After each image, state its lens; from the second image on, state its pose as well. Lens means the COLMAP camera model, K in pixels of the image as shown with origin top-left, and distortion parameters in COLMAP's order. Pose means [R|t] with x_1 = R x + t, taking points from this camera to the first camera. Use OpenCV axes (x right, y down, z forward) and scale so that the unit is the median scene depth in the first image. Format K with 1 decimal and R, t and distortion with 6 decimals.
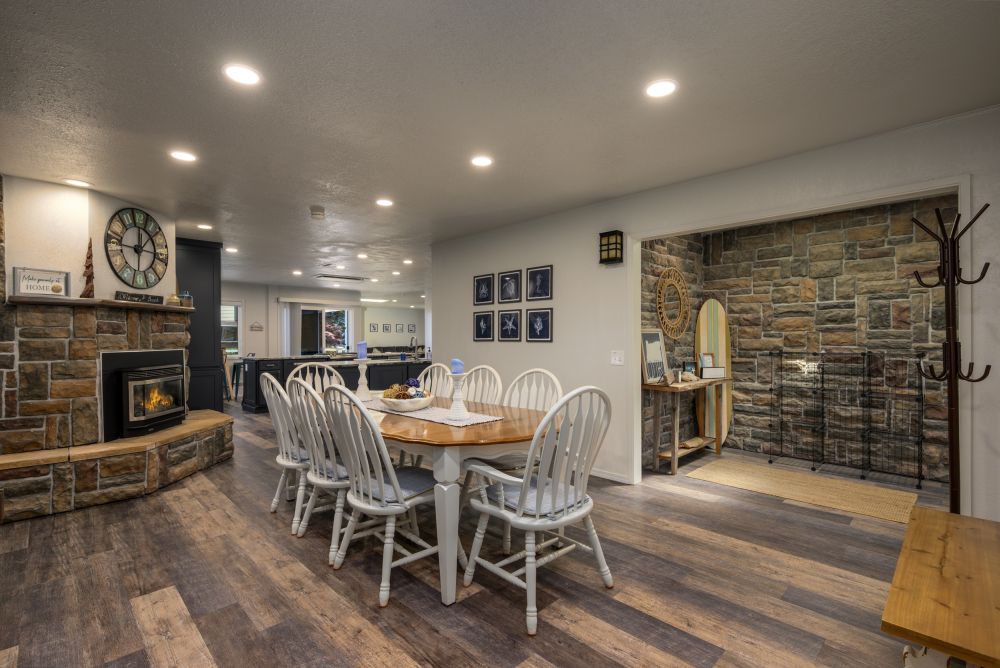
lens RADIAL K [[461.0, 0, 477.6], [0, 461.0, 338.0], [0, 0, 1]] dist [-0.002269, -0.000329]
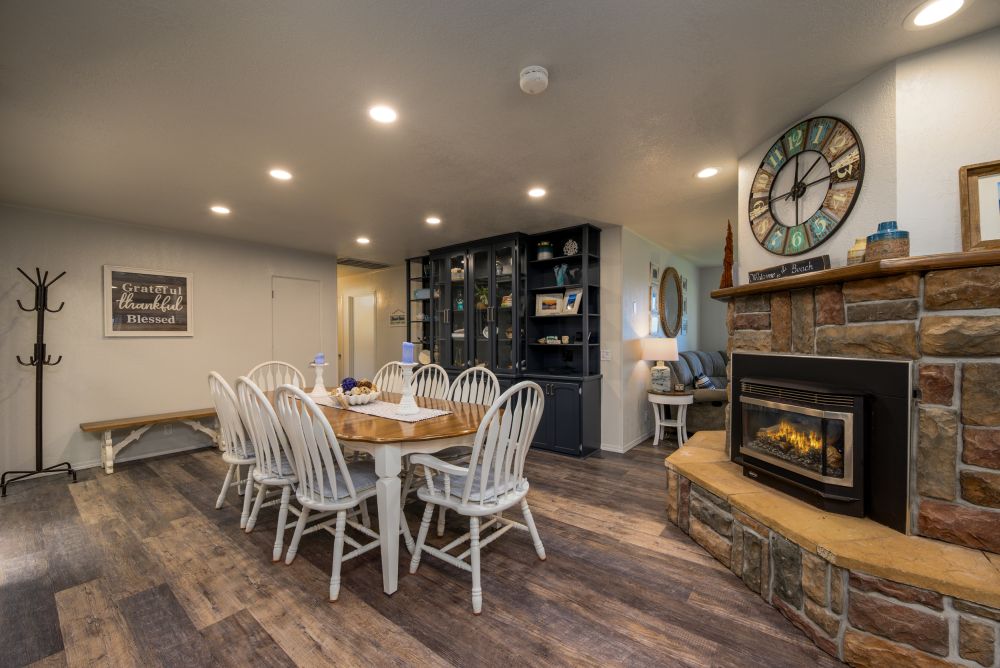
lens RADIAL K [[395.9, 0, 495.0], [0, 395.9, 338.0], [0, 0, 1]] dist [-0.000078, -0.000168]
pose [[-0.989959, 0.009543, -0.141035, -0.277520], [0.009192, 0.999953, 0.003139, -0.000667], [0.141059, 0.001811, -0.990000, 1.565225]]
